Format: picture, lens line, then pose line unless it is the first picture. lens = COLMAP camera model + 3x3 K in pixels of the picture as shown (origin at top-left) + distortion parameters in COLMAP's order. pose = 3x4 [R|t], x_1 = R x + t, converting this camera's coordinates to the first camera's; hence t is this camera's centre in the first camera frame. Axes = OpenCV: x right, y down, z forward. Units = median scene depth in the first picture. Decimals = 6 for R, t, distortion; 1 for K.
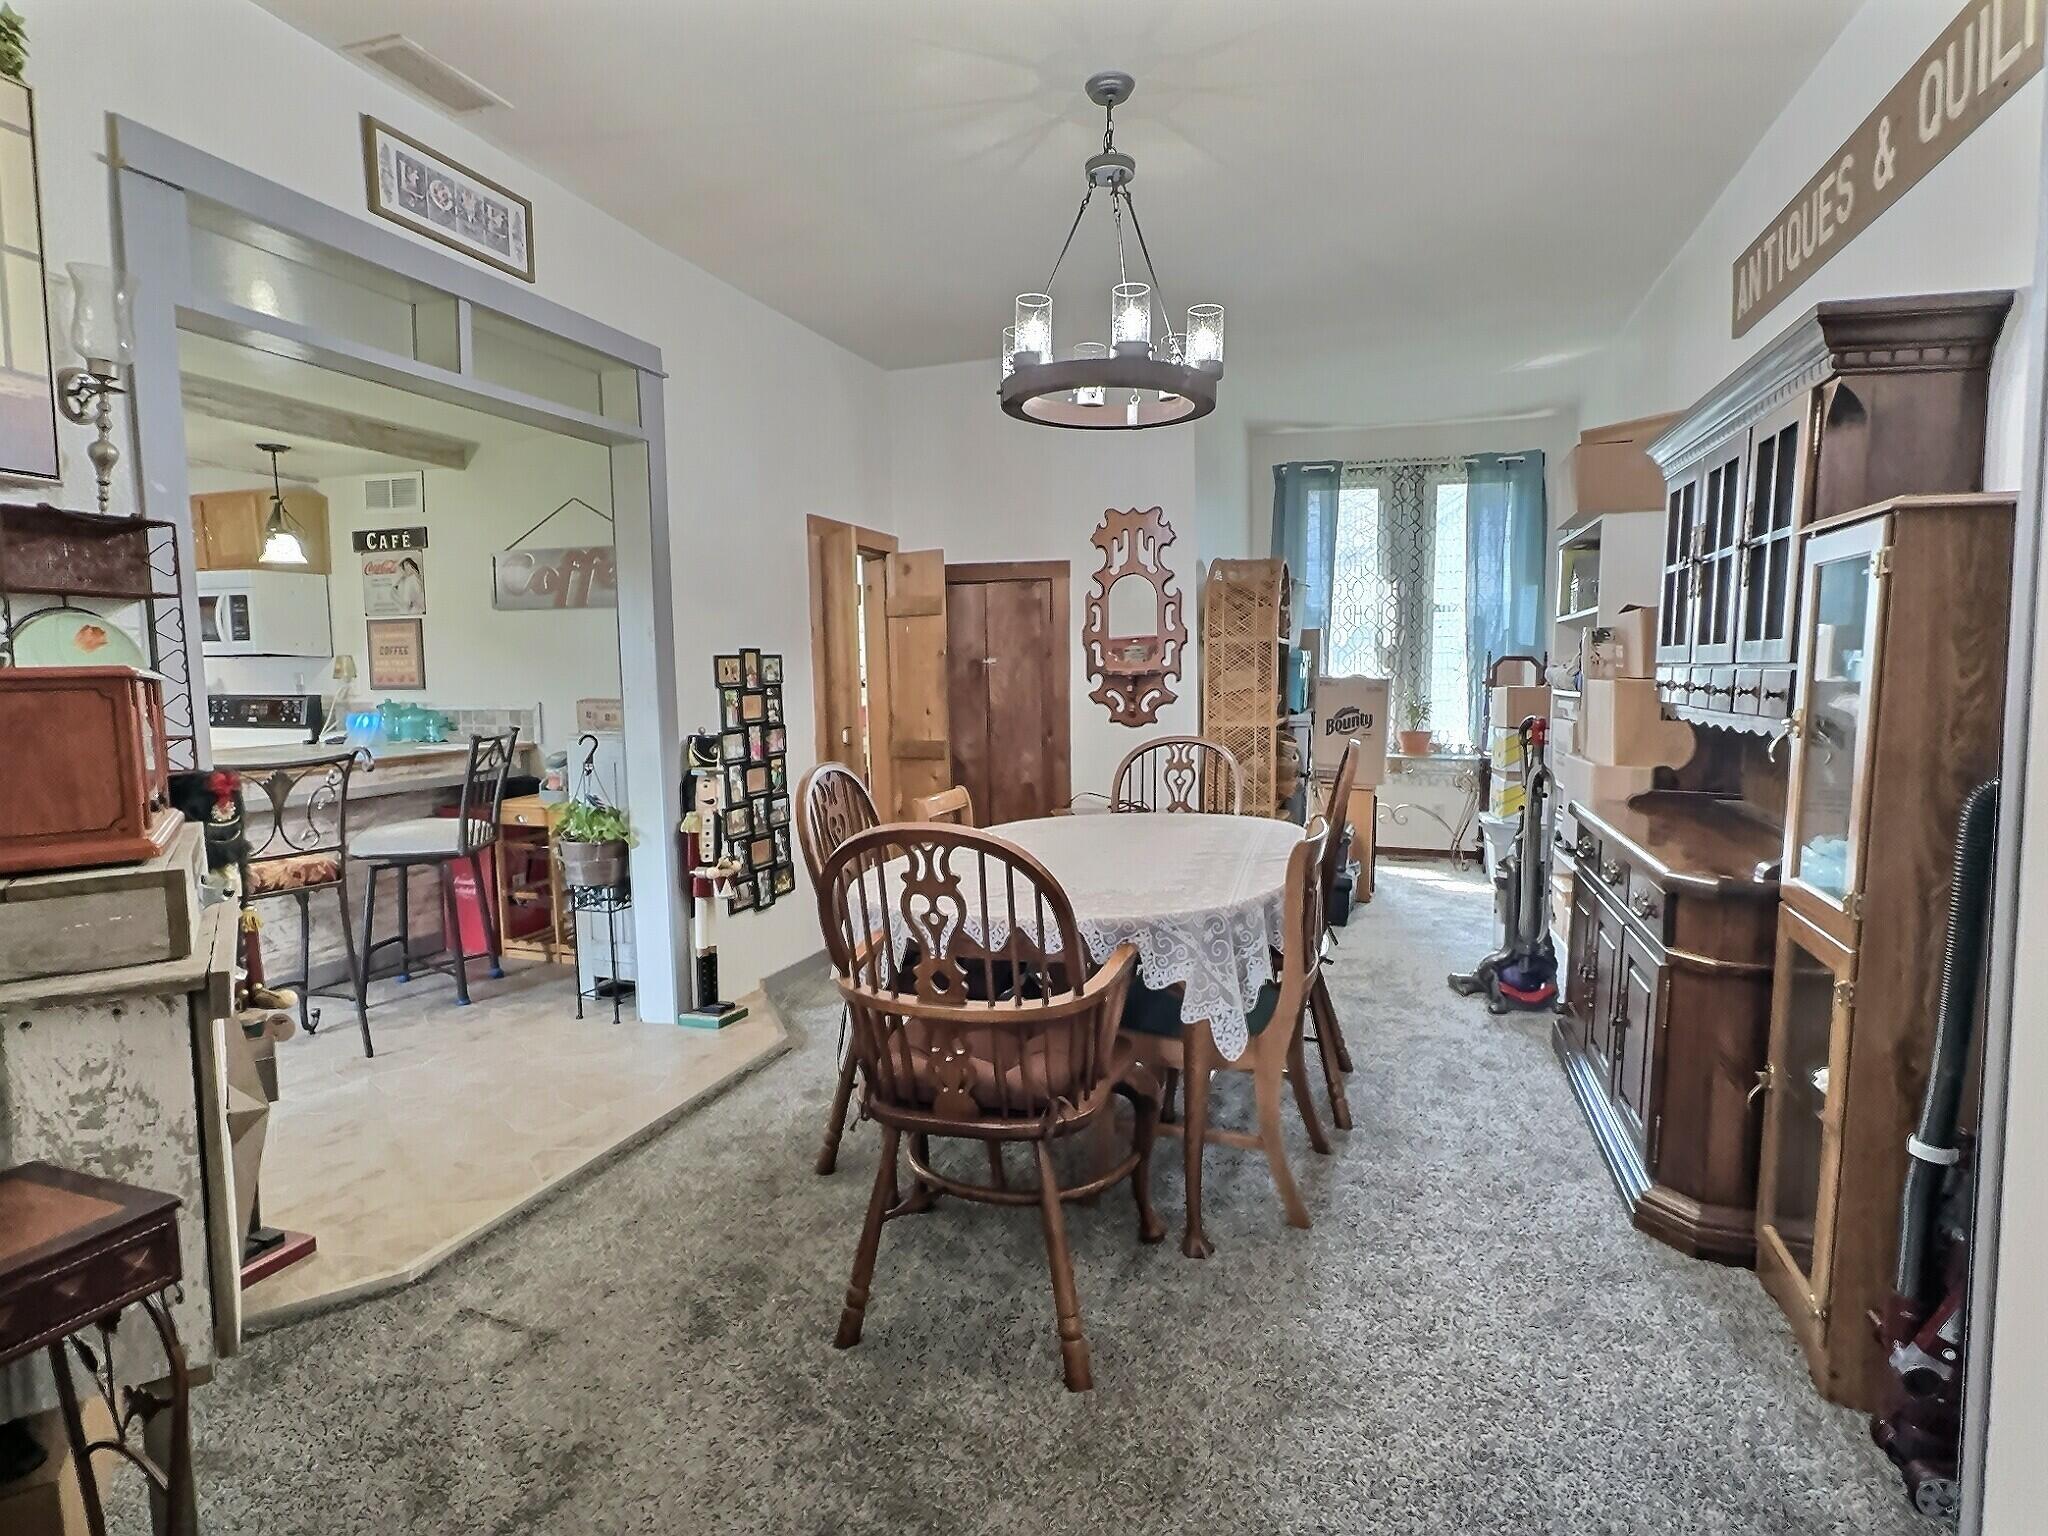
lens RADIAL K [[1069.4, 0, 1029.7], [0, 1069.4, 765.3], [0, 0, 1]] dist [-0.003743, 0.001564]
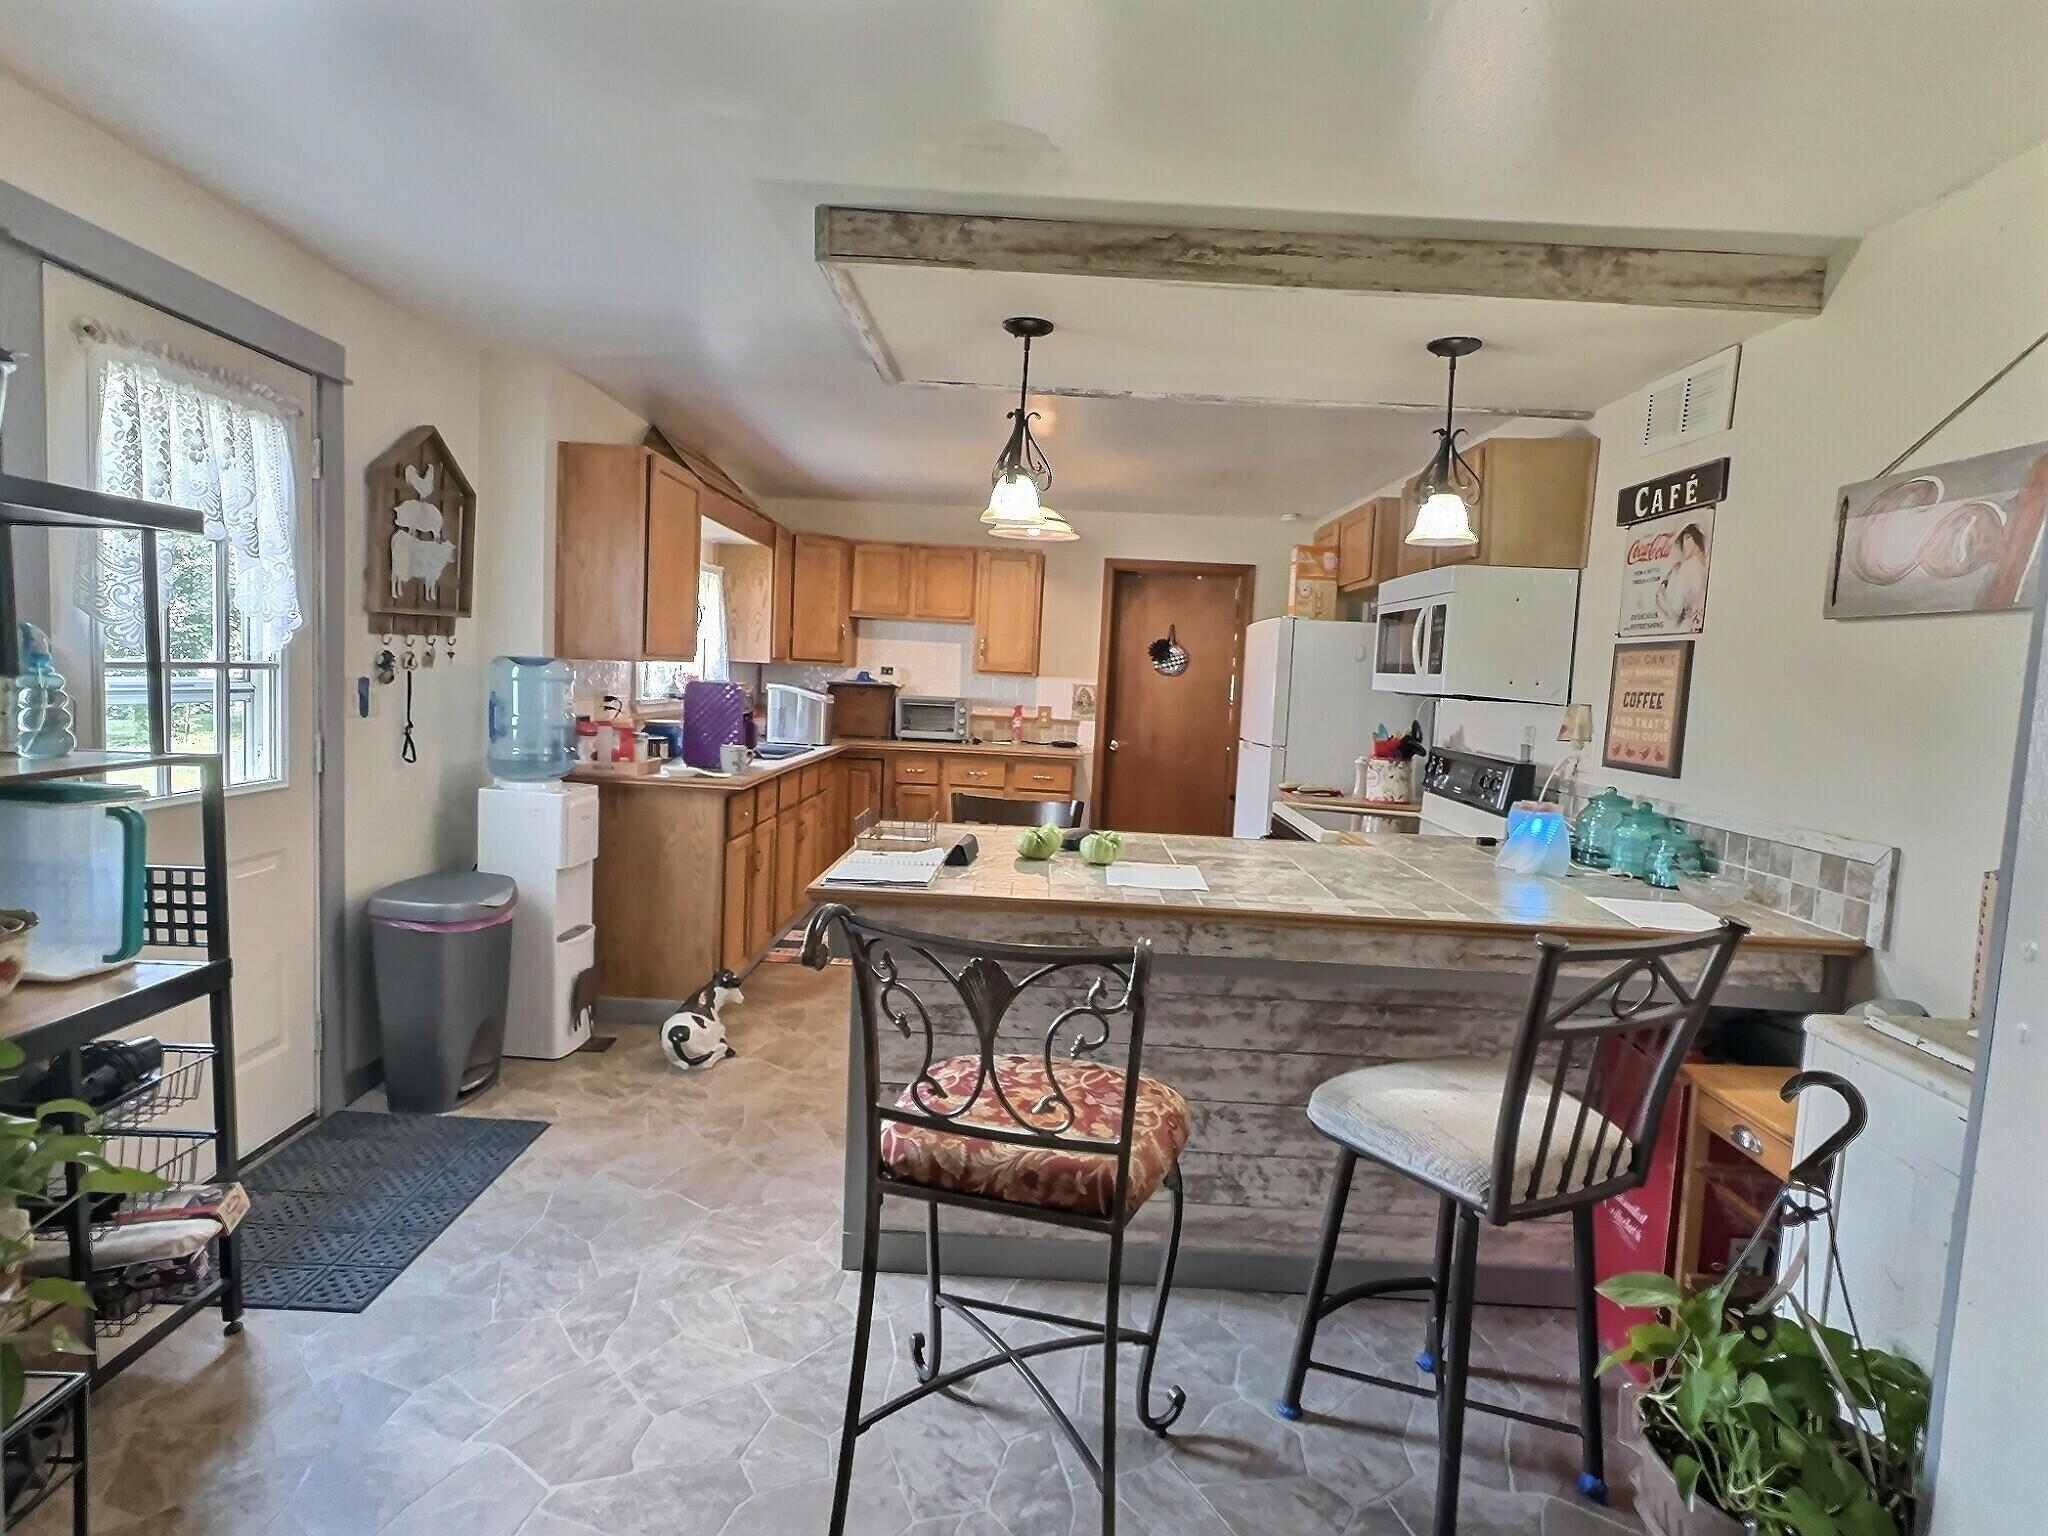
lens RADIAL K [[1069.4, 0, 1029.7], [0, 1069.4, 765.3], [0, 0, 1]] dist [-0.003743, 0.001564]
pose [[0.309567, 0.109643, -0.944535, -0.177054], [-0.142133, 0.987506, 0.068048, -0.068041], [0.940195, 0.113184, 0.321283, 0.540970]]
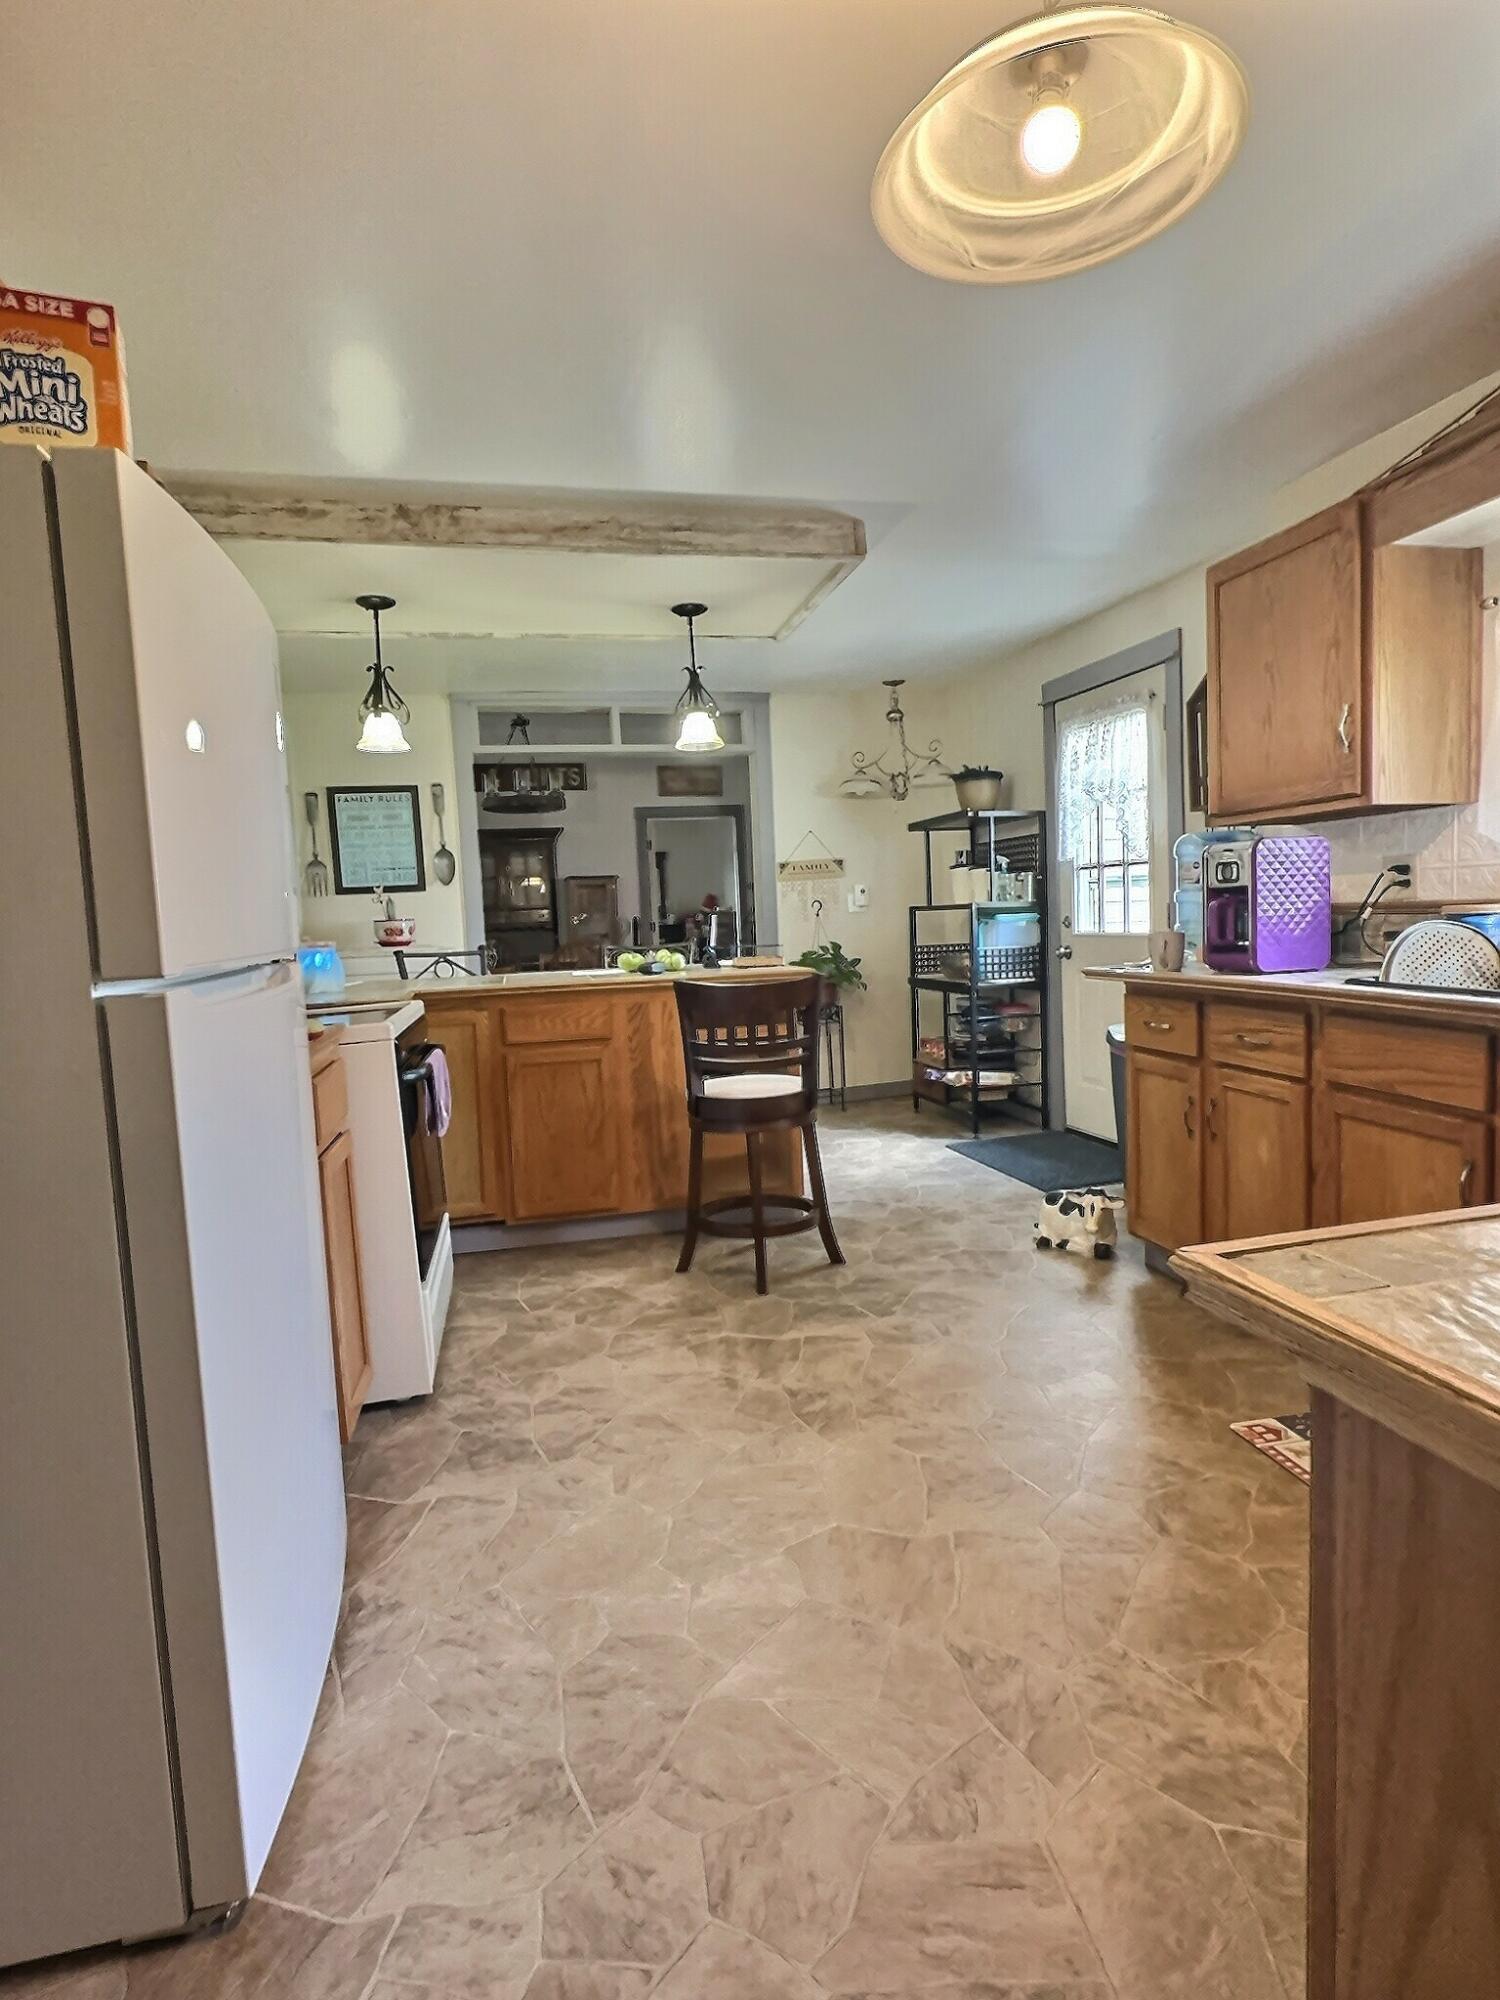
lens RADIAL K [[1057.9, 0, 750.0], [0, 1057.9, 1000.0], [0, 0, 1]] dist [-0.007157, 0.001354]
pose [[-0.535787, -0.033464, 0.843690, -1.331322], [0.129300, 0.984177, 0.121149, -0.059836], [-0.834394, 0.173999, -0.522983, 1.074618]]
